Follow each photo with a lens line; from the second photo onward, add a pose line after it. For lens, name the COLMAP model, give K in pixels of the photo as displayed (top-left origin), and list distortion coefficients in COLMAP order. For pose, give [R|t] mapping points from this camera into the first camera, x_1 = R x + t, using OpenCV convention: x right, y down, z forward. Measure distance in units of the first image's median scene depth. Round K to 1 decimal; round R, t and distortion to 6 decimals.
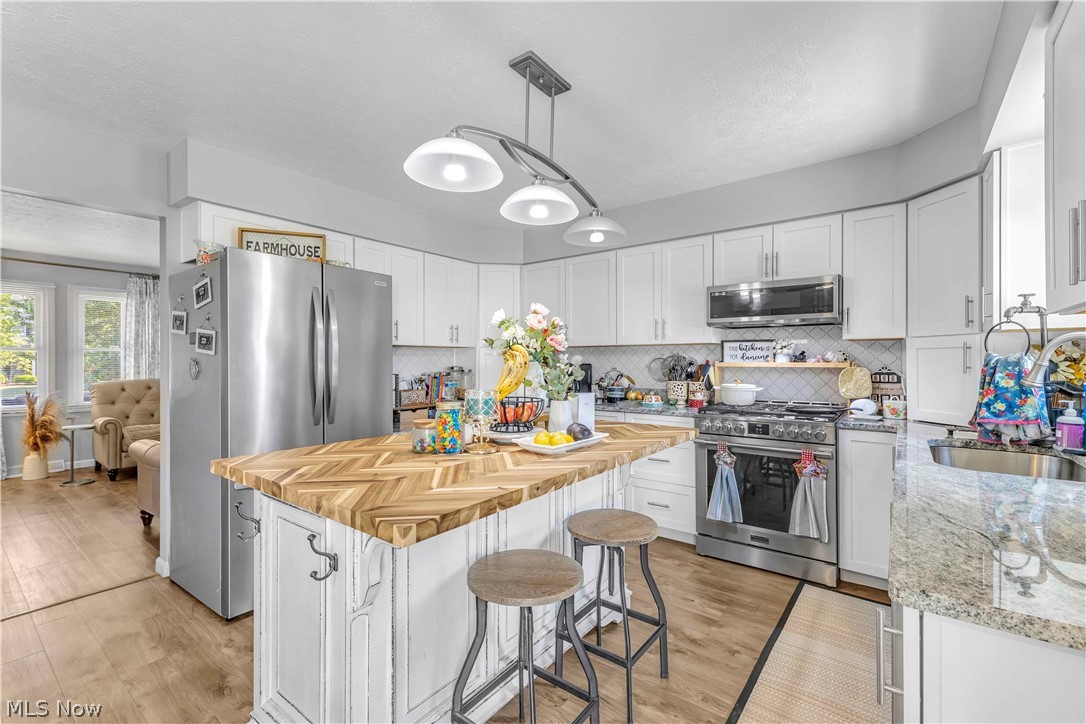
lens RADIAL K [[470.0, 0, 544.0], [0, 470.0, 361.5], [0, 0, 1]] dist [0.014630, -0.000930]
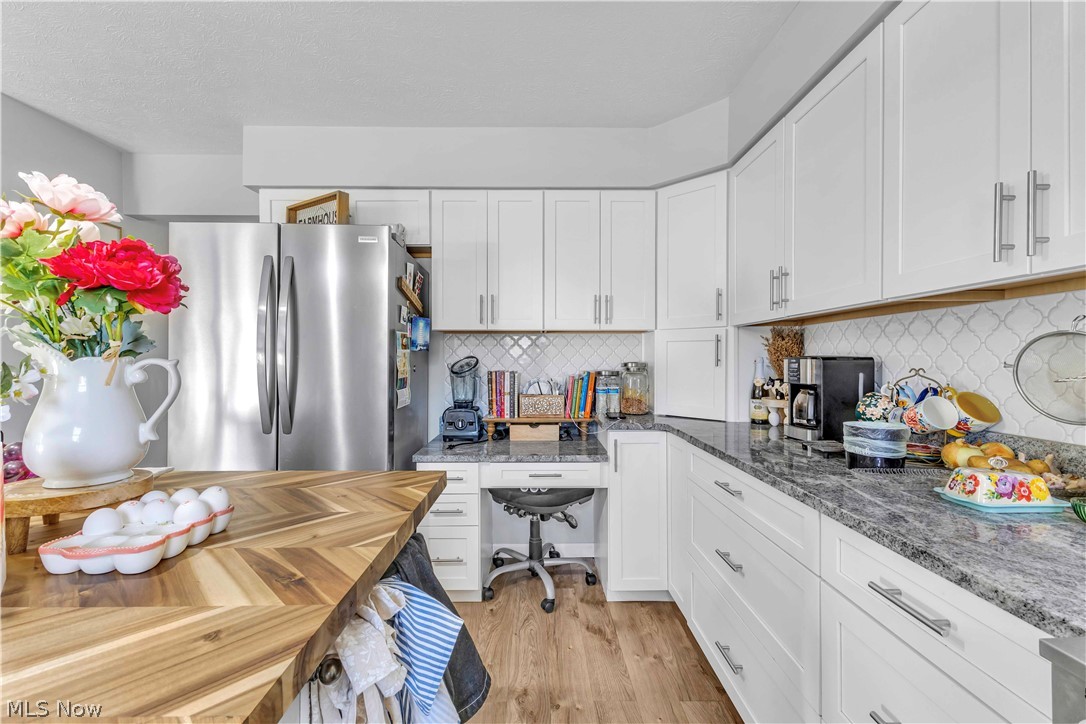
lens RADIAL K [[470.0, 0, 541.6], [0, 470.0, 361.1], [0, 0, 1]] dist [0.014630, -0.000930]
pose [[0.618326, 0.004532, -0.785909, 0.266394], [-0.004978, 0.999986, 0.001849, 0.009164], [0.785906, 0.002769, 0.618340, 0.585044]]
